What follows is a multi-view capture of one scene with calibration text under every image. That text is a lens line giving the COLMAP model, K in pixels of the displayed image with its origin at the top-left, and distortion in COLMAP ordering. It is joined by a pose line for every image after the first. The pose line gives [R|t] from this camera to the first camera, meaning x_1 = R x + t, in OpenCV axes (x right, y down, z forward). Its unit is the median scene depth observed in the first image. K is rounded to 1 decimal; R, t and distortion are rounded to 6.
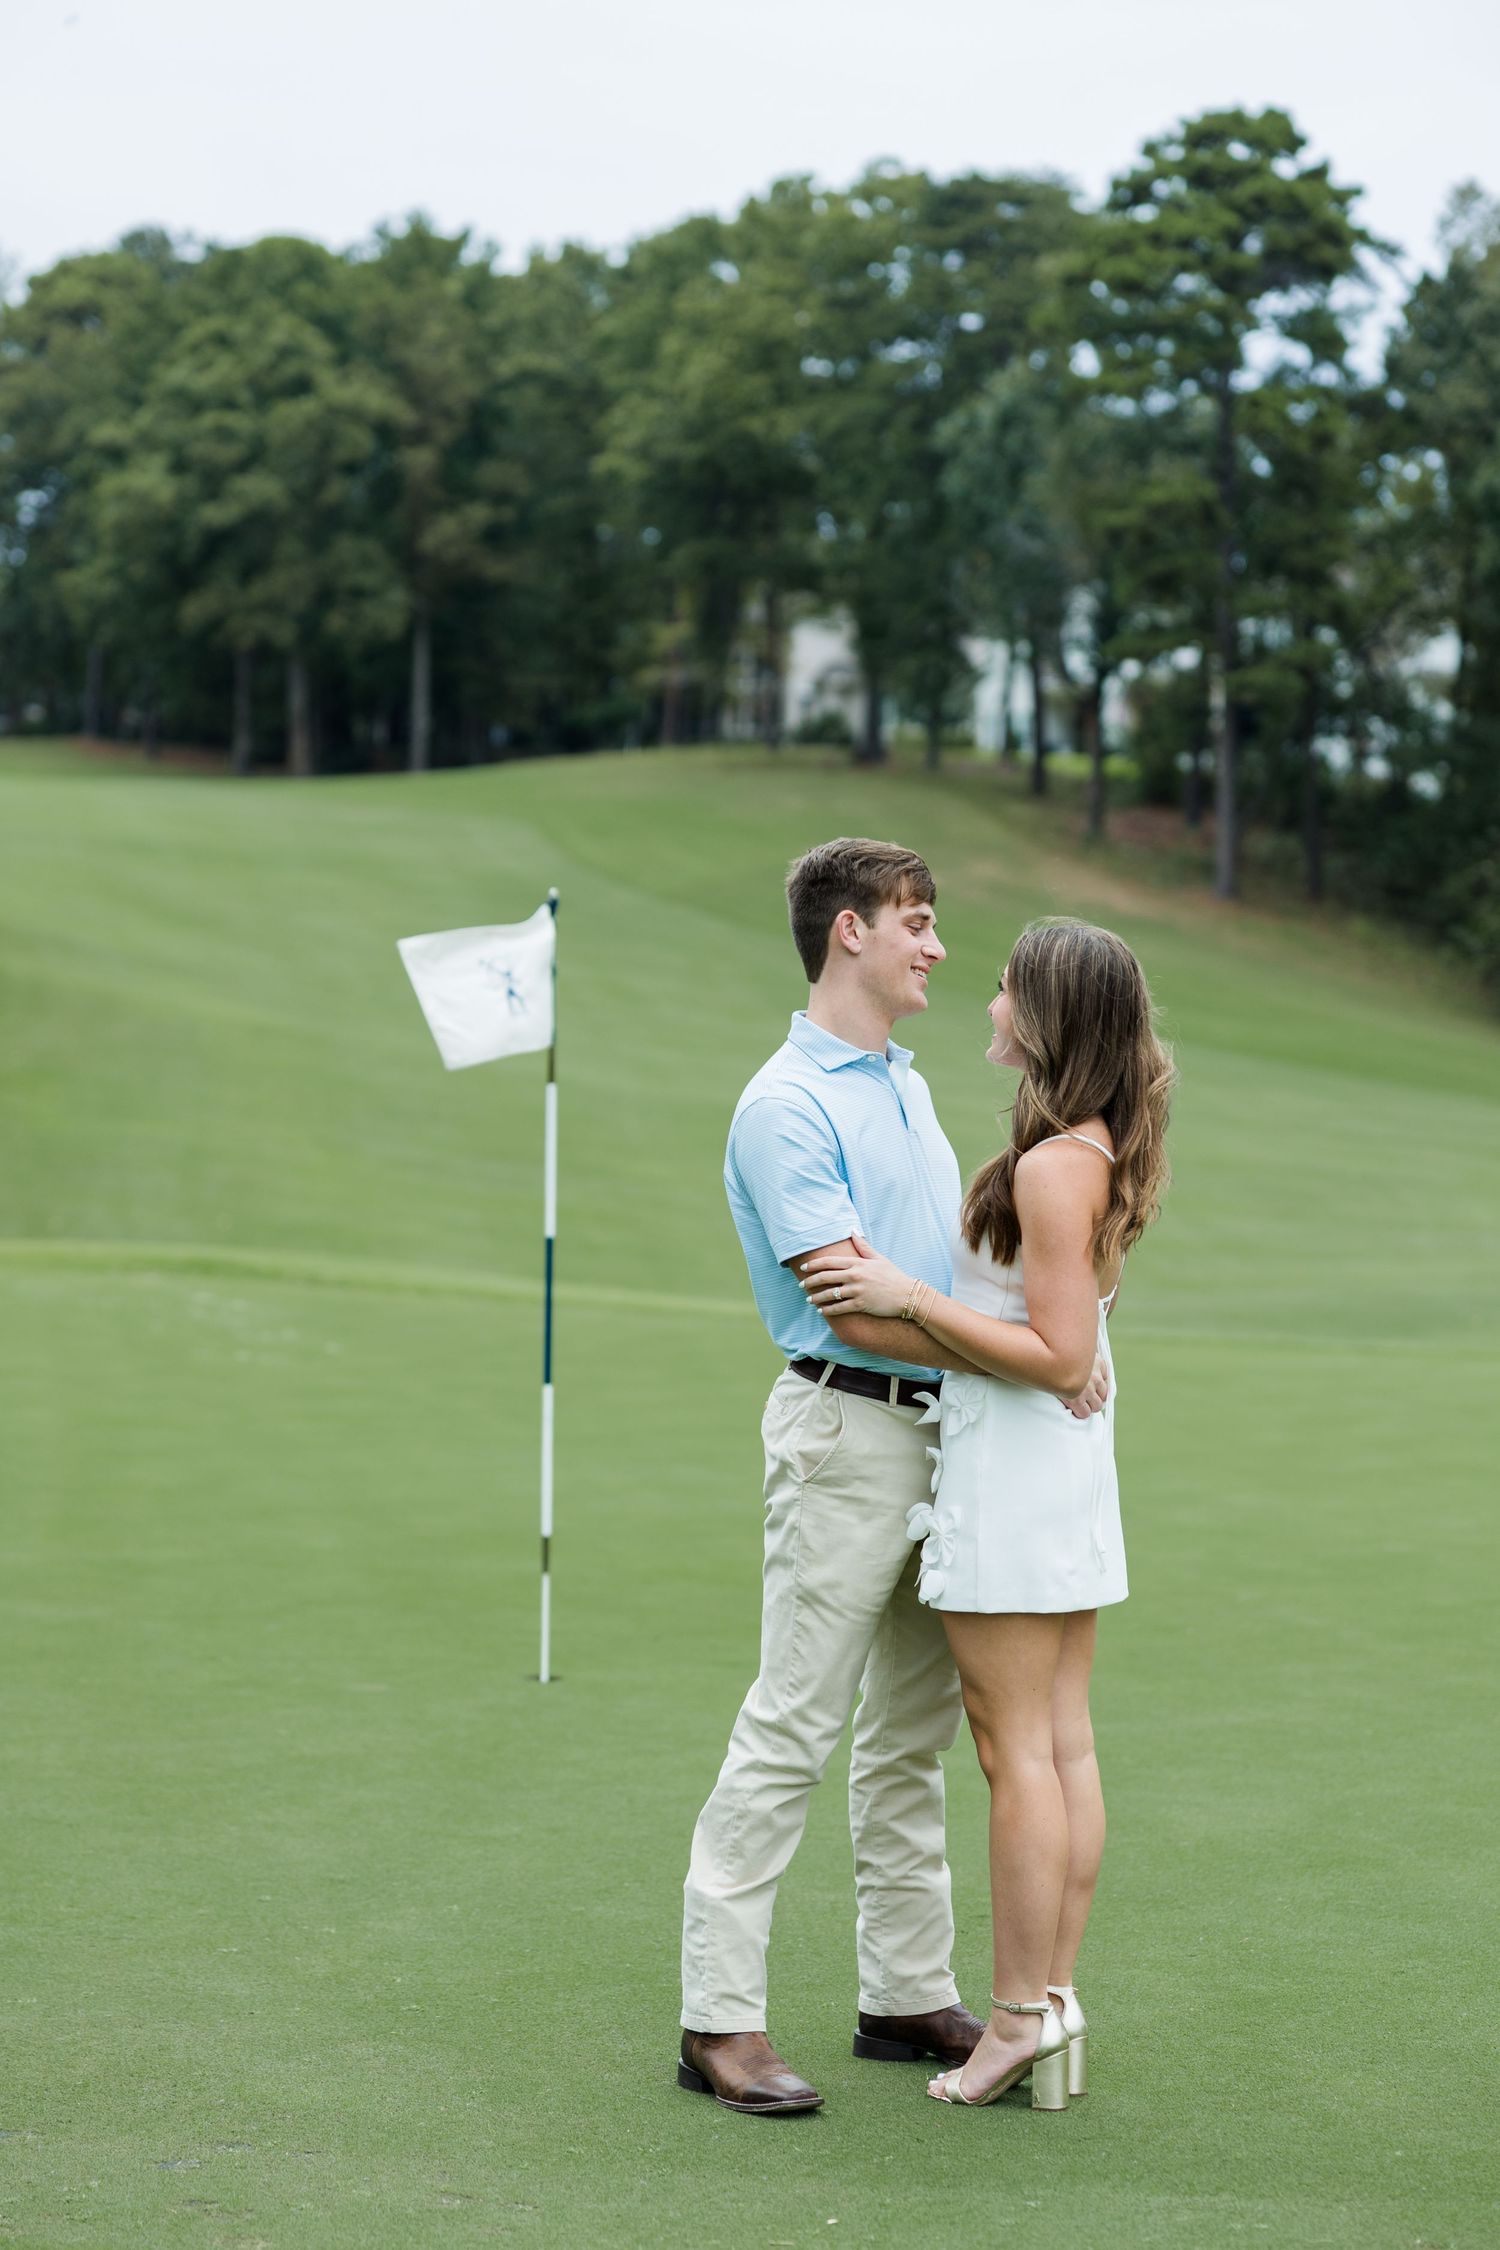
lens RADIAL K [[4221.7, 0, 750.0], [0, 4221.7, 1125.0], [0, 0, 1]] dist [0.041708, 0.151415]
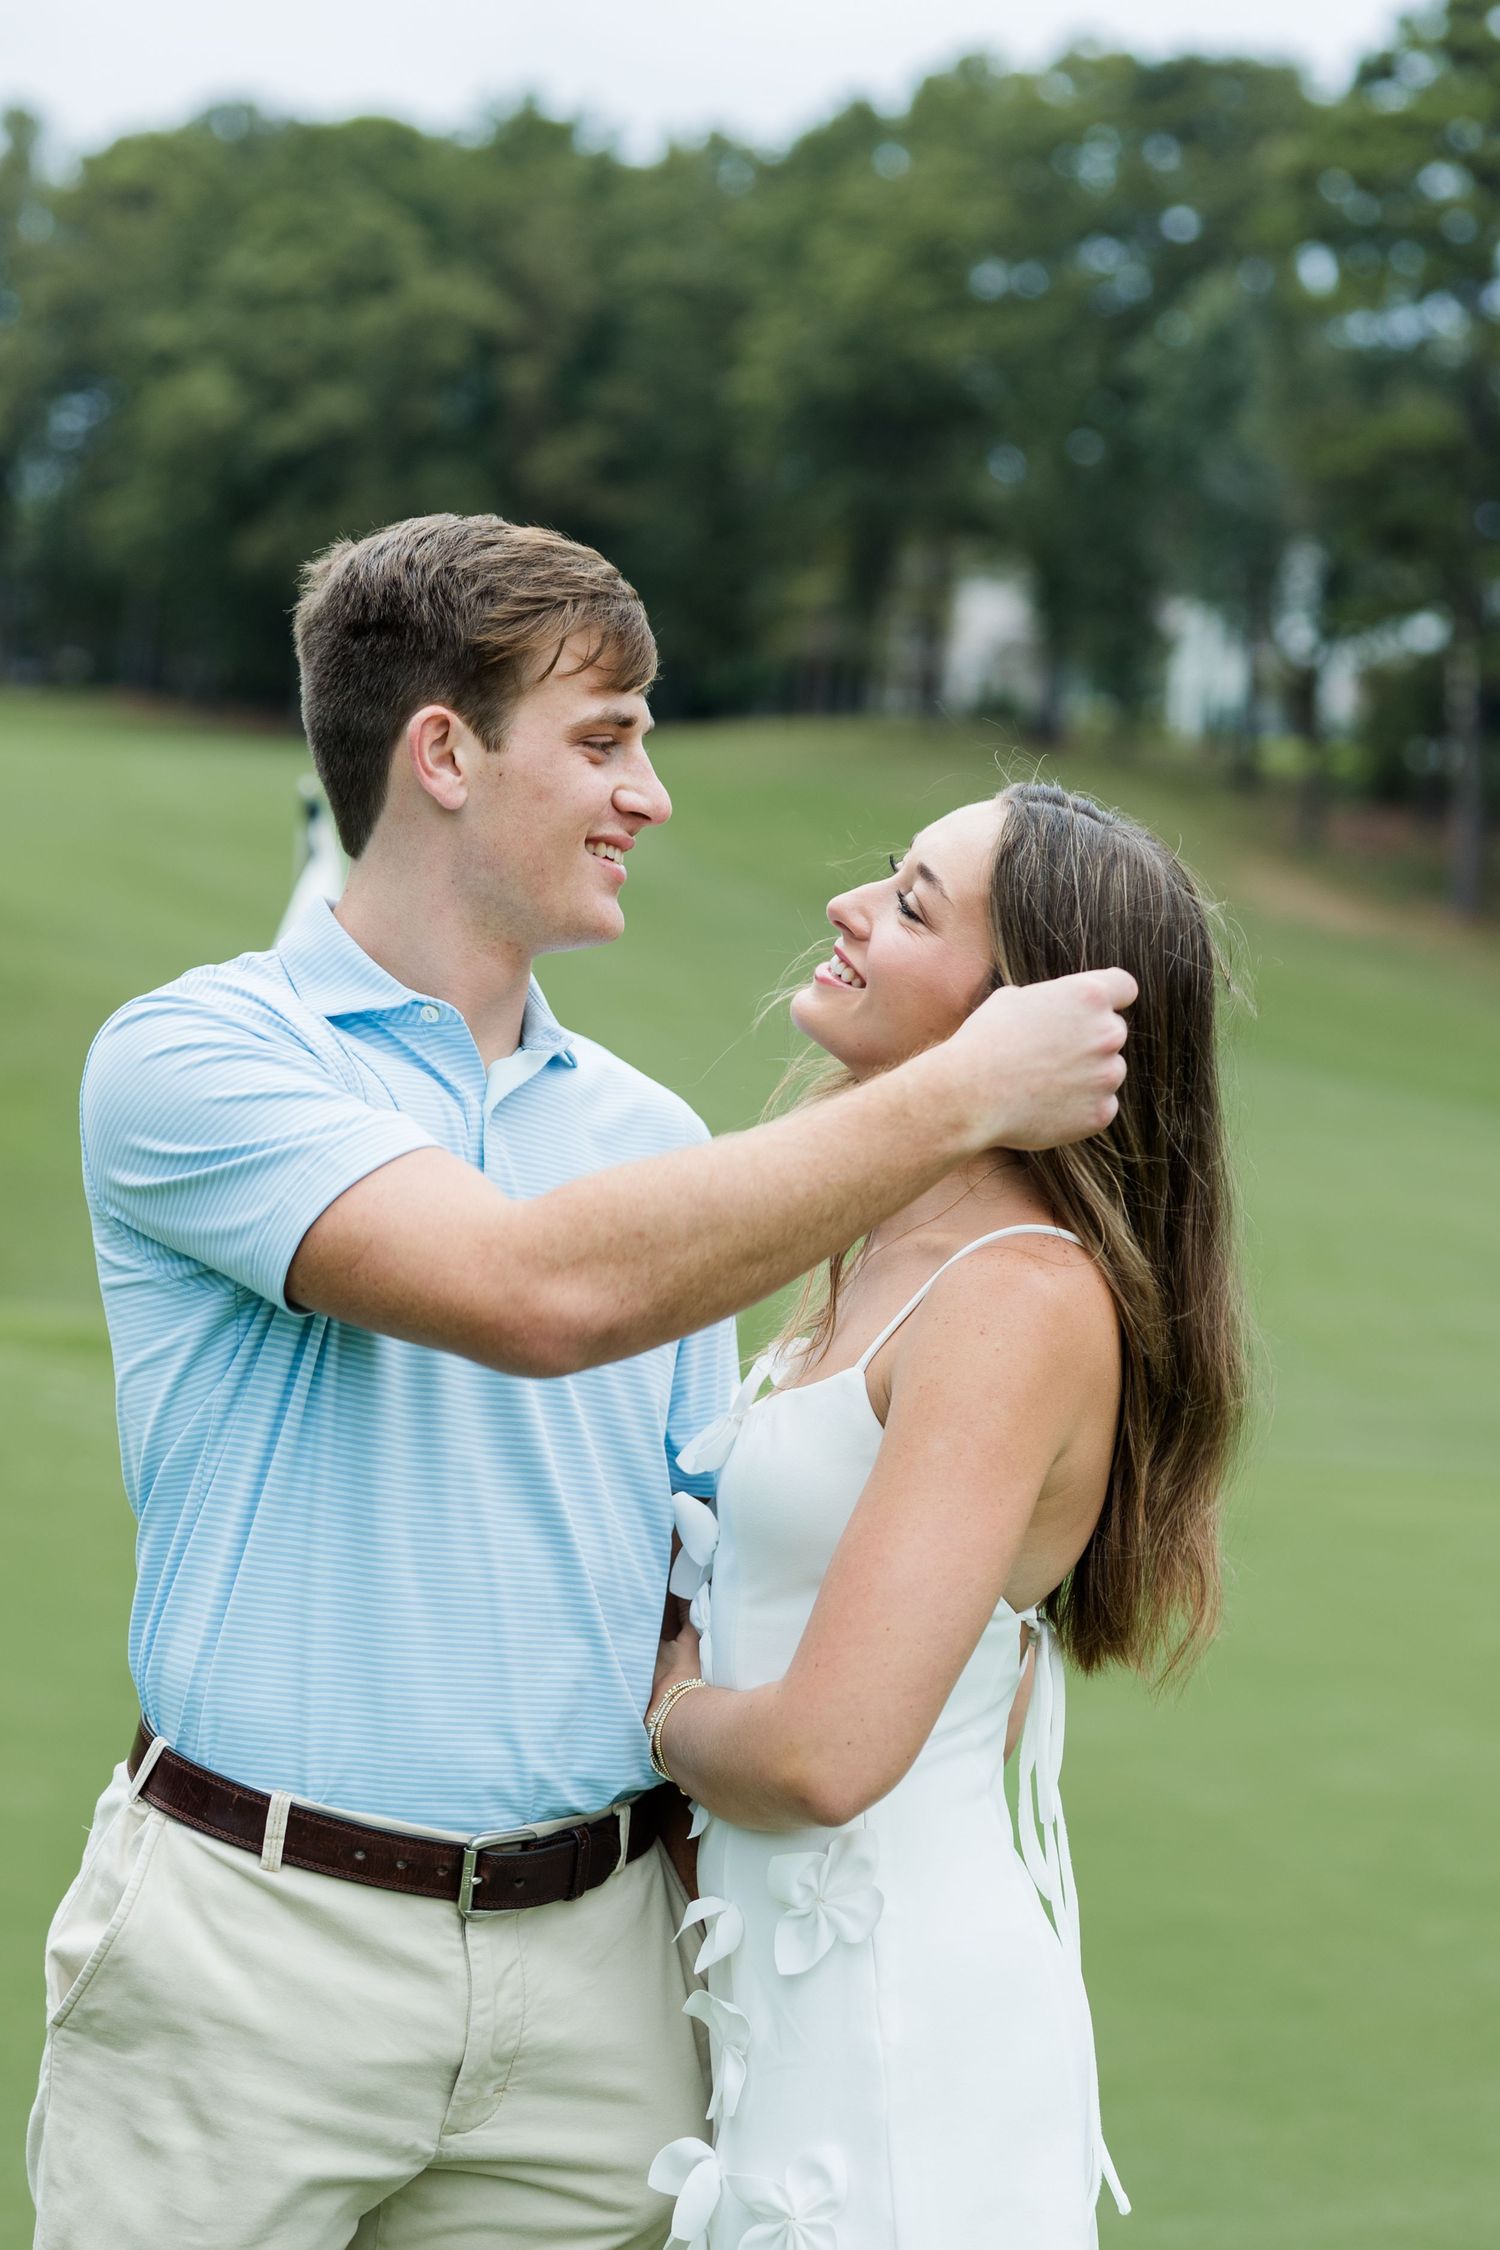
lens RADIAL K [[3761.2, 0, 750.0], [0, 3761.2, 1125.0], [0, 0, 1]] dist [0.046585, -0.030694]
pose [[0.996288, 0.033075, -0.079473, 0.032538], [-0.033633, 0.999418, -0.005693, -0.003364], [0.079239, 0.008345, 0.996821, 0.245358]]
